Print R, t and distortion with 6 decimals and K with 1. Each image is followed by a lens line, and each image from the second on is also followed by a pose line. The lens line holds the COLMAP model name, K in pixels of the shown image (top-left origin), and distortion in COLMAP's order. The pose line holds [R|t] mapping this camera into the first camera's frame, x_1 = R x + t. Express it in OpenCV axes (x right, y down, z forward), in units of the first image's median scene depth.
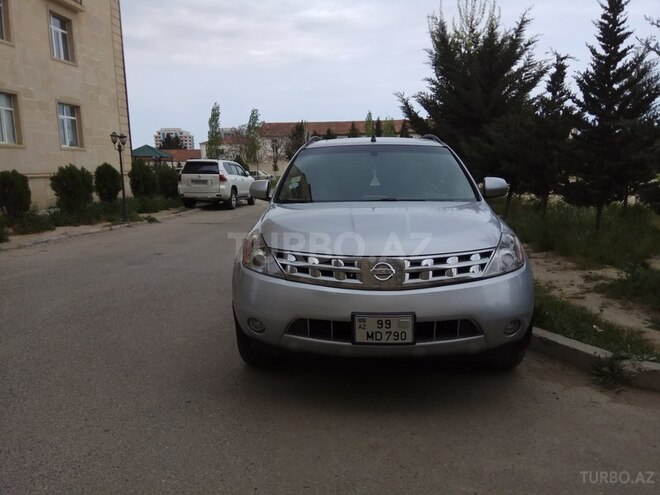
lens RADIAL K [[472.4, 0, 330.0], [0, 472.4, 247.5], [0, 0, 1]] dist [0.077755, -0.099322]
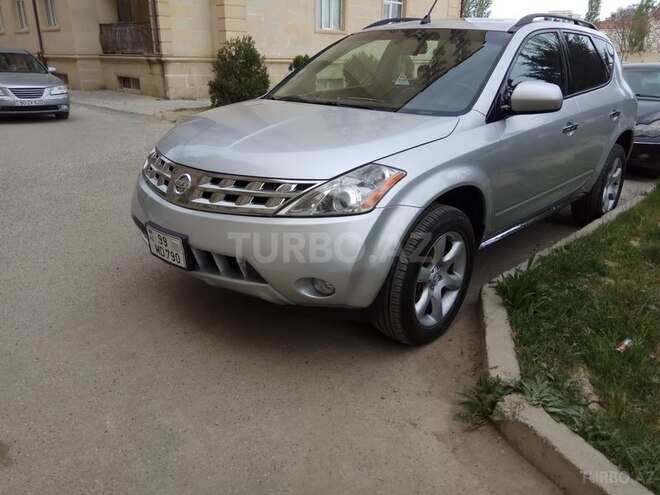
lens RADIAL K [[472.4, 0, 330.0], [0, 472.4, 247.5], [0, 0, 1]] dist [0.077755, -0.099322]
pose [[0.798812, 0.247509, -0.548305, 0.608968], [-0.125586, 0.959969, 0.250374, -0.066791], [0.588326, -0.131142, 0.797919, 0.317328]]
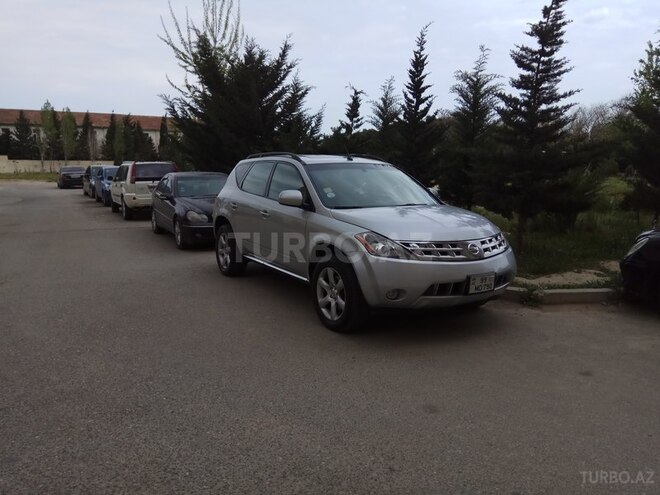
lens RADIAL K [[472.4, 0, 330.0], [0, 472.4, 247.5], [0, 0, 1]] dist [0.077755, -0.099322]
pose [[0.833424, -0.069294, 0.548273, -0.877094], [0.070730, 0.997323, 0.018532, -0.015163], [-0.548090, 0.023334, 0.836094, -0.073819]]
